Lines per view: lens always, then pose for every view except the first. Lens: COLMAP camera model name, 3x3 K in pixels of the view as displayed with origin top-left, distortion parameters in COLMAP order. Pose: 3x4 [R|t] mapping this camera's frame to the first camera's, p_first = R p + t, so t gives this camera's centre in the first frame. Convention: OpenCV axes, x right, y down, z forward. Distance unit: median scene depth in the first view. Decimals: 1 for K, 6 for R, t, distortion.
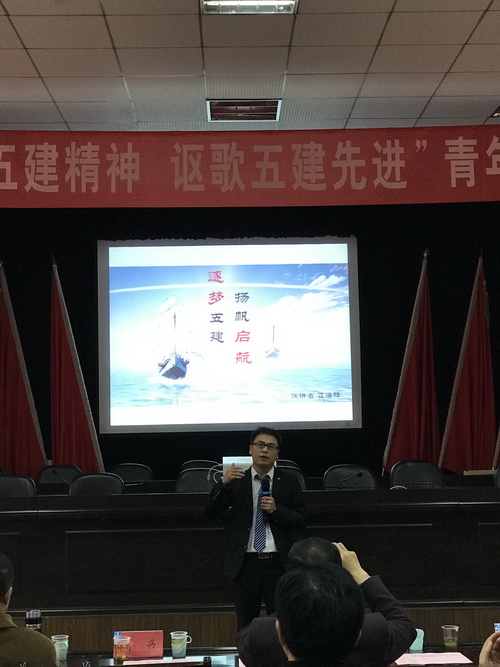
lens RADIAL K [[1092.5, 0, 251.1], [0, 1092.5, 324.0], [0, 0, 1]] dist [0.052091, 0.000000]
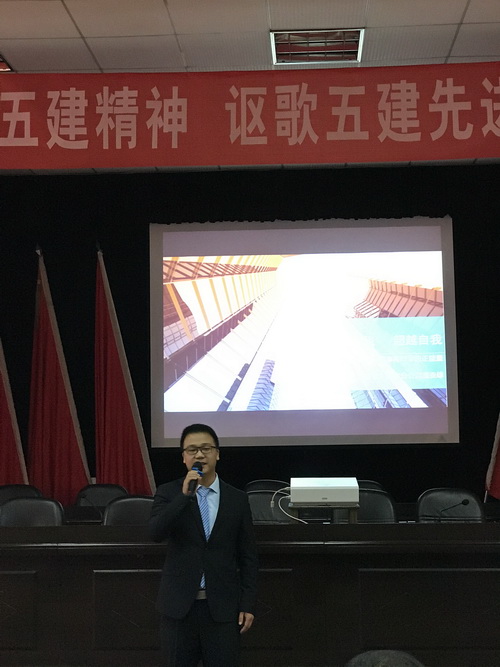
lens RADIAL K [[1092.5, 0, 241.9], [0, 1092.5, 320.2], [0, 0, 1]] dist [0.052091, 0.000000]
pose [[0.996779, -0.002326, -0.080168, 0.002578], [0.000974, 0.999857, -0.016899, 0.020242], [0.080196, 0.016767, 0.996638, 0.202120]]
